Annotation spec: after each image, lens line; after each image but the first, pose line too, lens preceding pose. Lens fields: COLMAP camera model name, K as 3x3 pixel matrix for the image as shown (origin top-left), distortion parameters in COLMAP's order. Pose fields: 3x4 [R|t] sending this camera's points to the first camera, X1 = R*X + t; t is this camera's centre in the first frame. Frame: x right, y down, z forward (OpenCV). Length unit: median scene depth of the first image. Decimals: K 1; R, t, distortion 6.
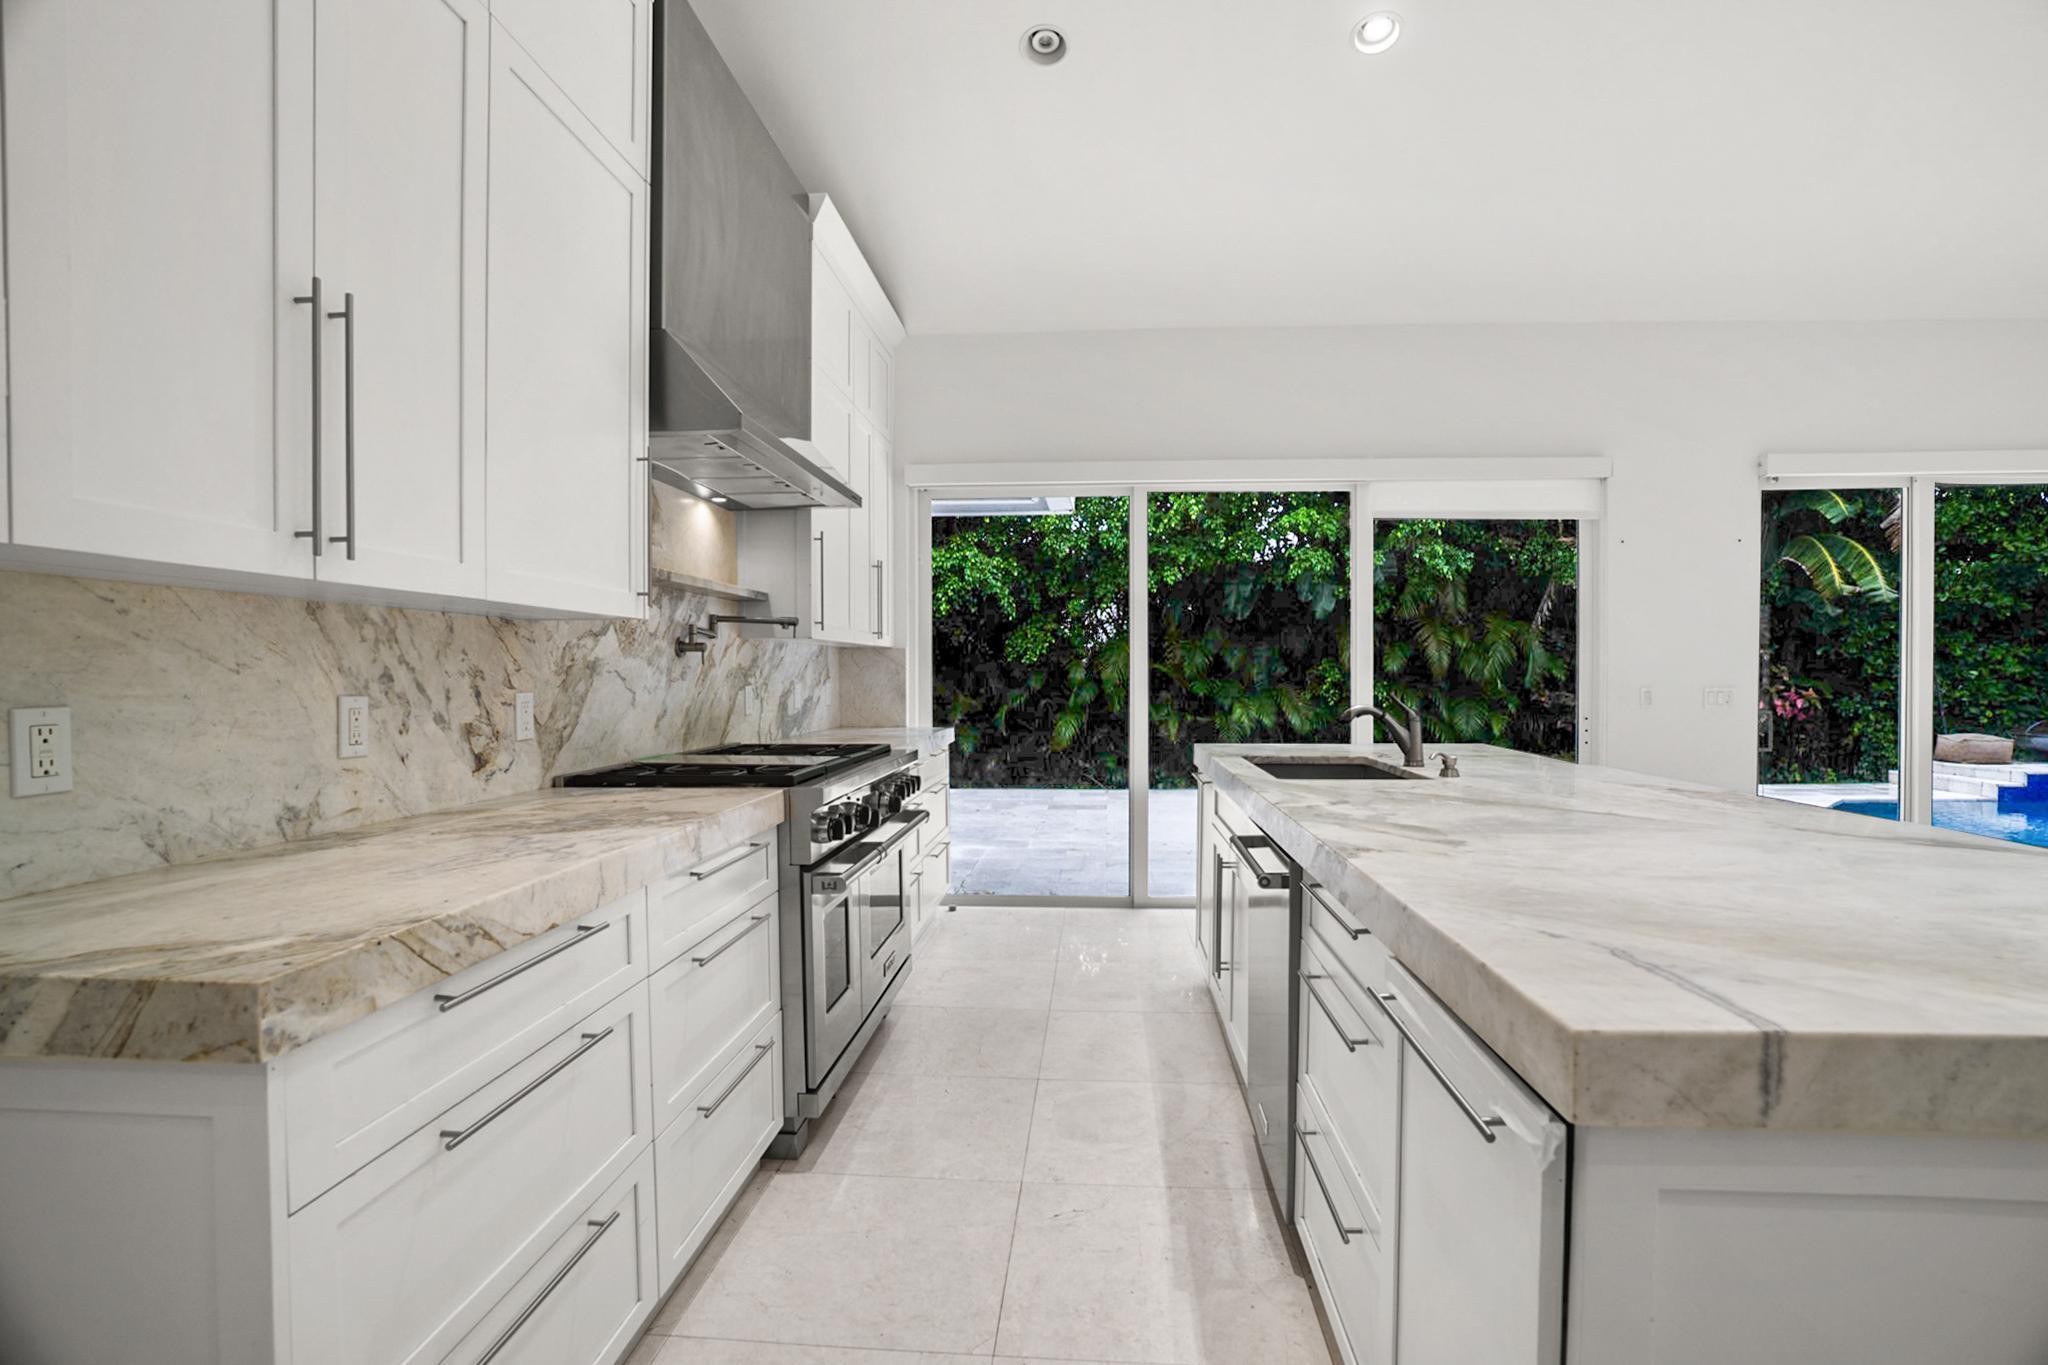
lens RADIAL K [[968.2, 0, 1026.8], [0, 968.2, 693.5], [0, 0, 1]] dist [-0.034367, 0.004979]
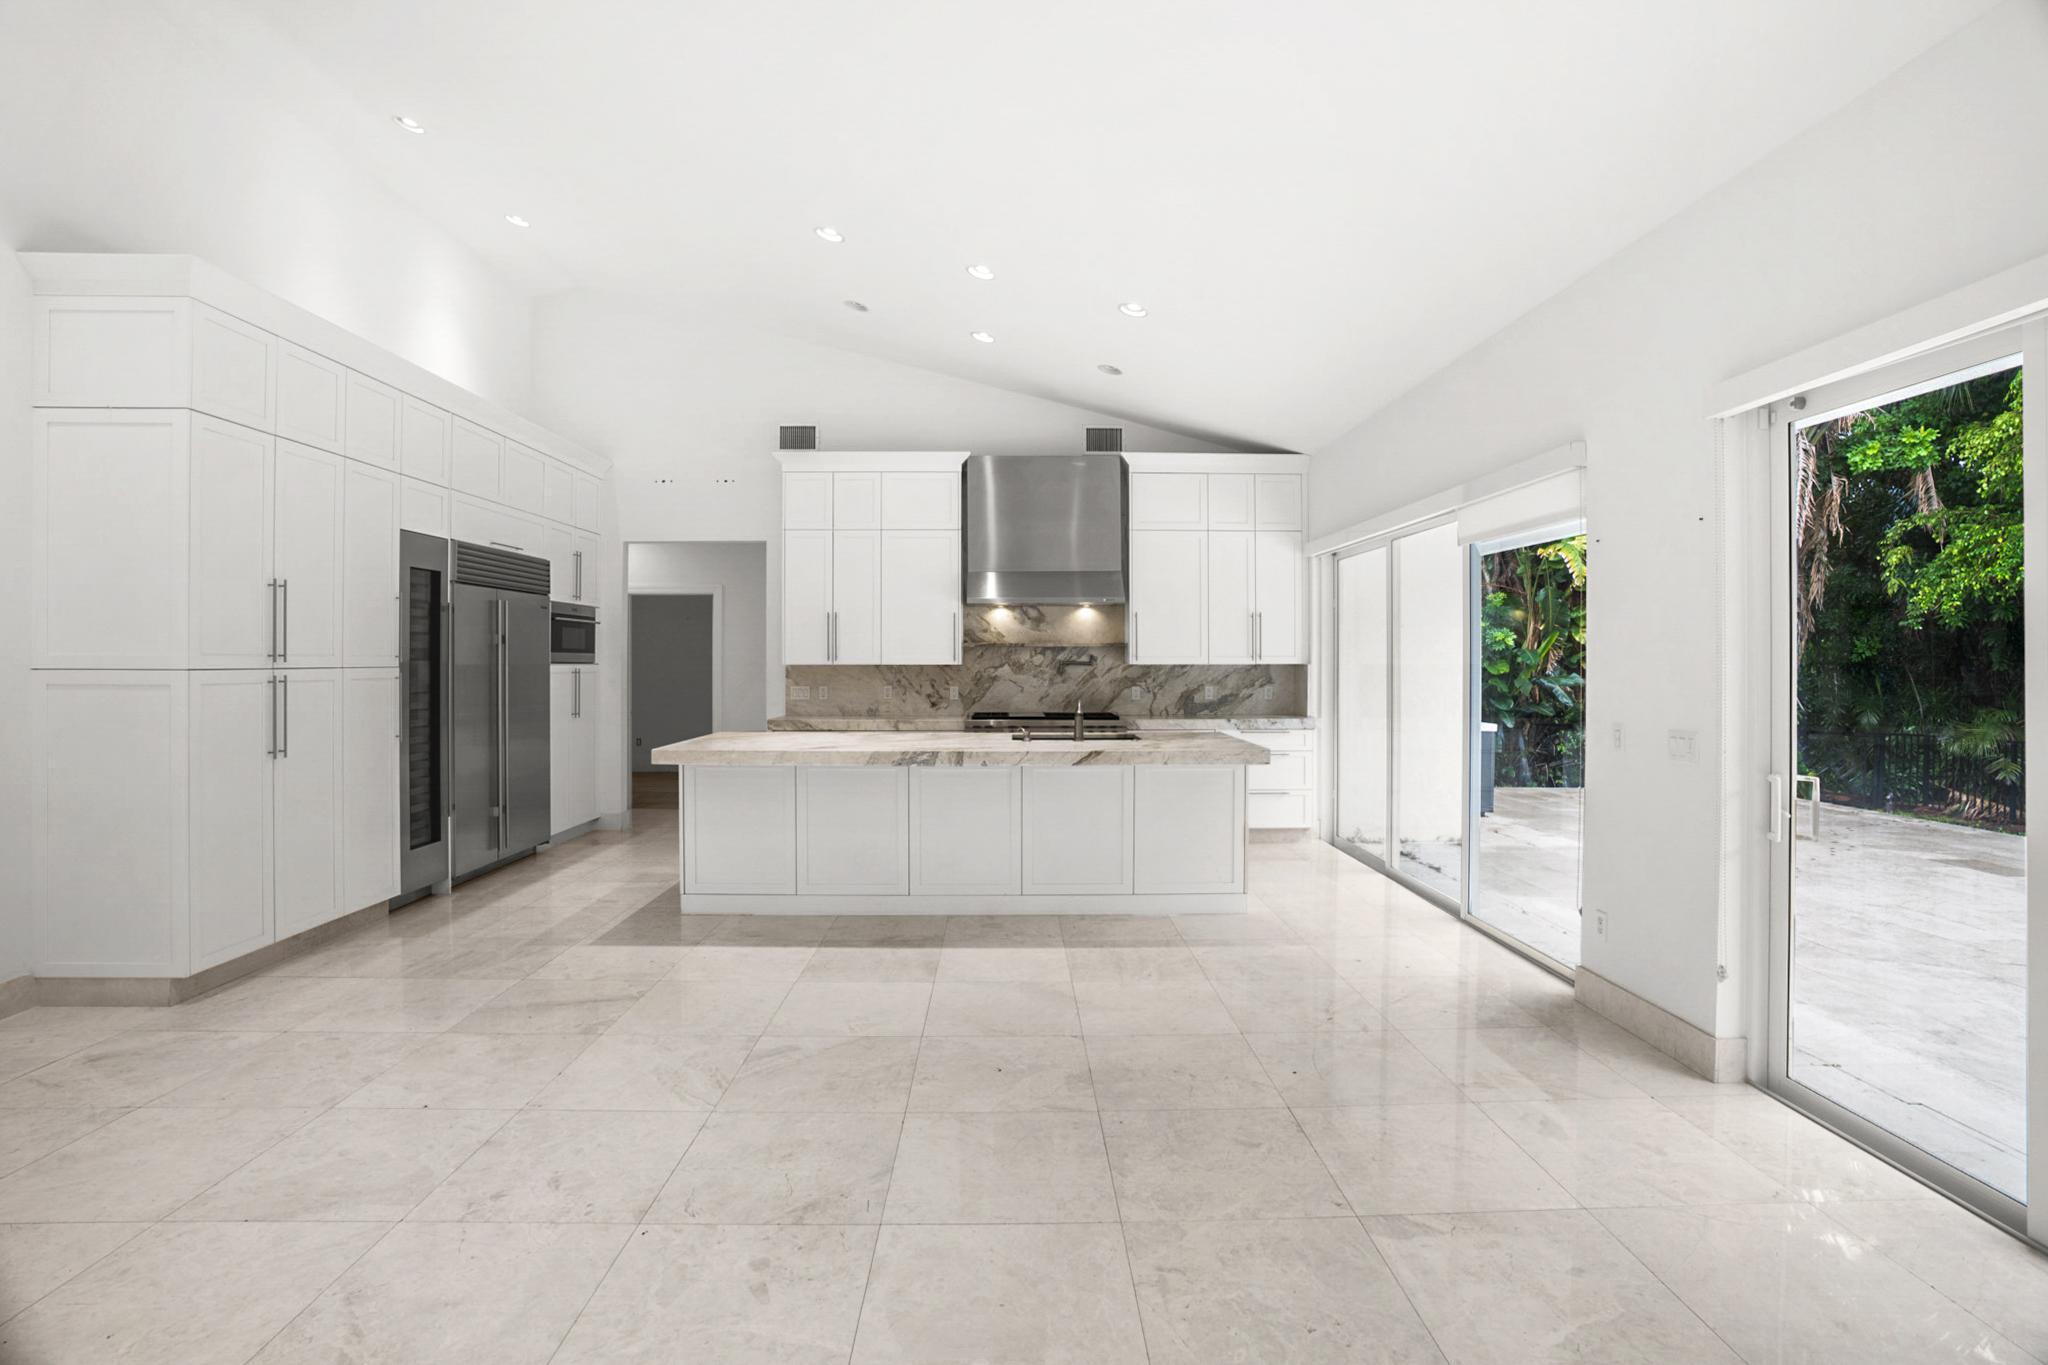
lens RADIAL K [[968.2, 0, 1010.7], [0, 968.2, 670.6], [0, 0, 1]] dist [-0.034367, 0.004979]
pose [[0.099766, 0.011158, -0.994948, 2.732740], [-0.021207, 0.999734, 0.009085, -0.085439], [0.994785, 0.020193, 0.099976, 0.798205]]
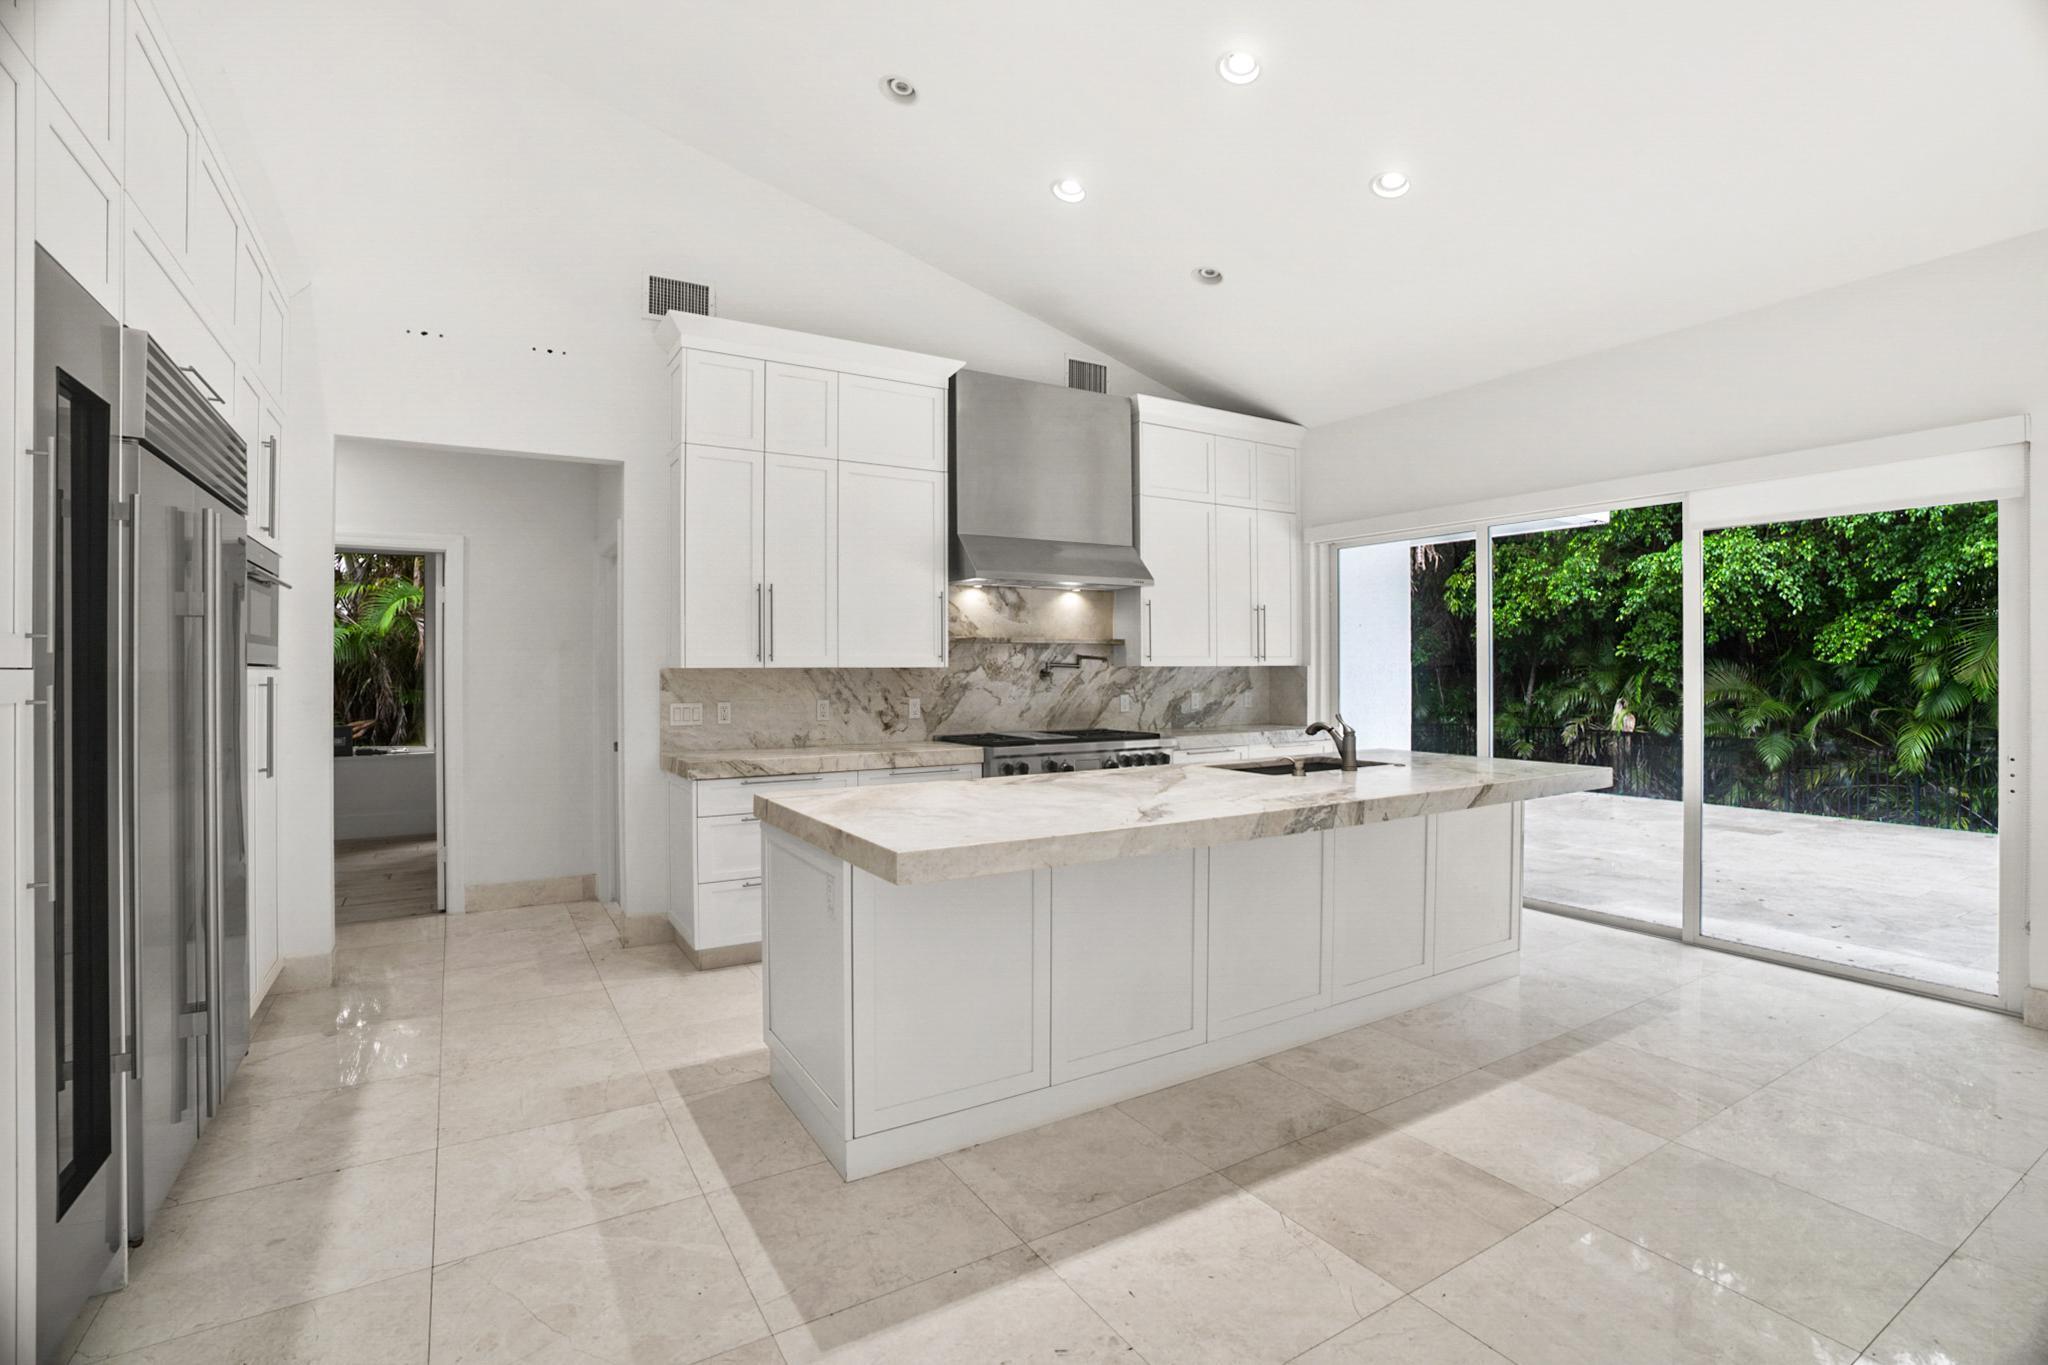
lens RADIAL K [[968.2, 0, 1041.3], [0, 968.2, 669.8], [0, 0, 1]] dist [-0.034367, 0.004979]
pose [[0.599520, -0.001127, -0.800359, 1.468660], [-0.013358, 0.999846, -0.011414, -0.045544], [0.800248, 0.017534, 0.599413, -0.169219]]
